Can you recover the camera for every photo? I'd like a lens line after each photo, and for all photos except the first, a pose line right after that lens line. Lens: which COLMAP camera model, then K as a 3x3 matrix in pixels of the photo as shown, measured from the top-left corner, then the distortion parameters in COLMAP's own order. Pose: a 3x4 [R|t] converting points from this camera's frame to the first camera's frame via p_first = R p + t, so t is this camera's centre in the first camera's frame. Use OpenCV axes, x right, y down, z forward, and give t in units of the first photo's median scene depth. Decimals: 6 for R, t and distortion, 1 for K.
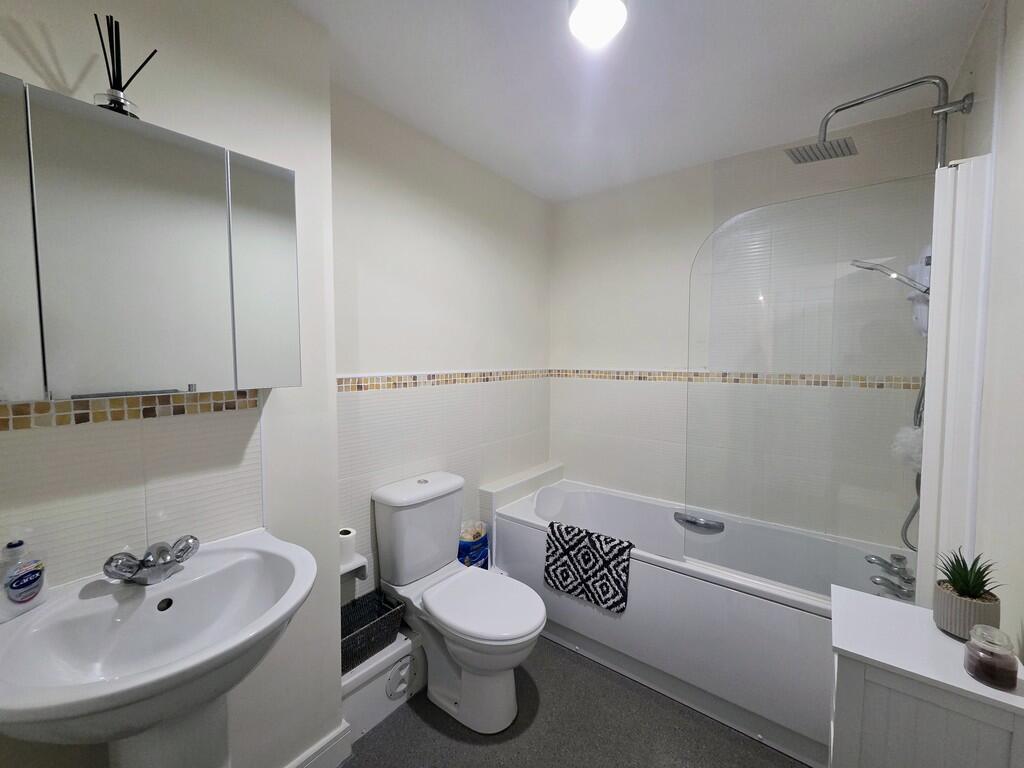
lens RADIAL K [[419.8, 0, 514.6], [0, 419.8, 377.9], [0, 0, 1]] dist [0.002888, -0.000349]
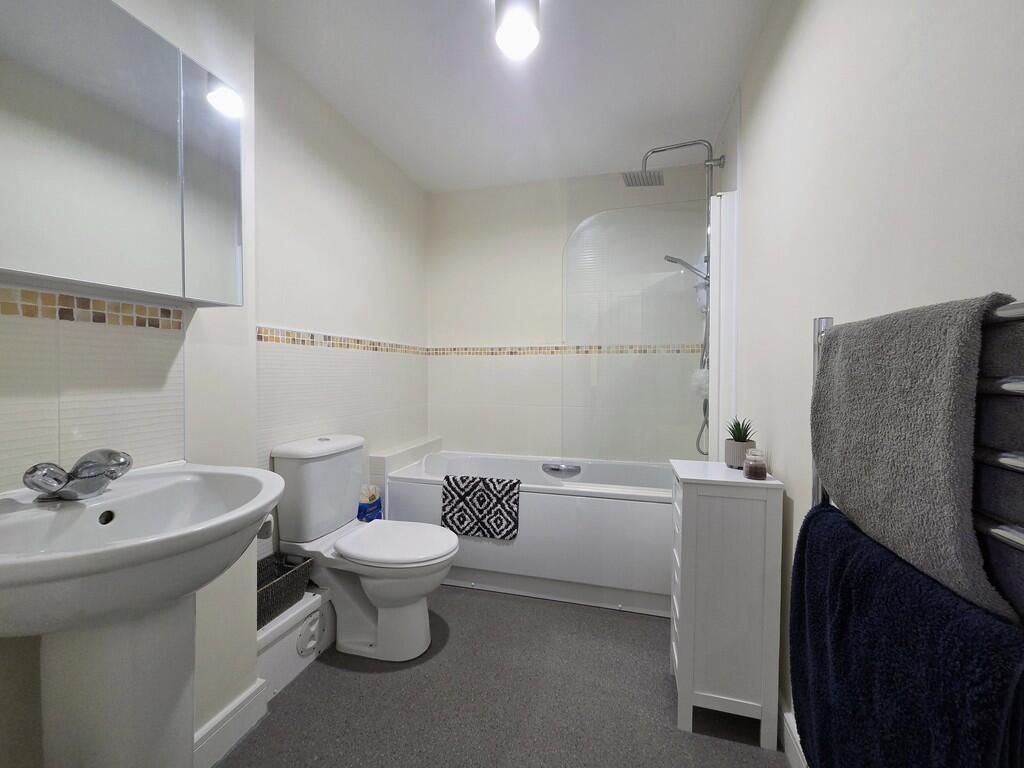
lens RADIAL K [[419.8, 0, 514.6], [0, 419.8, 377.9], [0, 0, 1]] dist [0.002888, -0.000349]
pose [[0.923556, -0.004615, 0.383437, -0.191779], [0.018244, 0.999324, -0.031915, 0.148428], [-0.383030, 0.036471, 0.923016, -0.098145]]
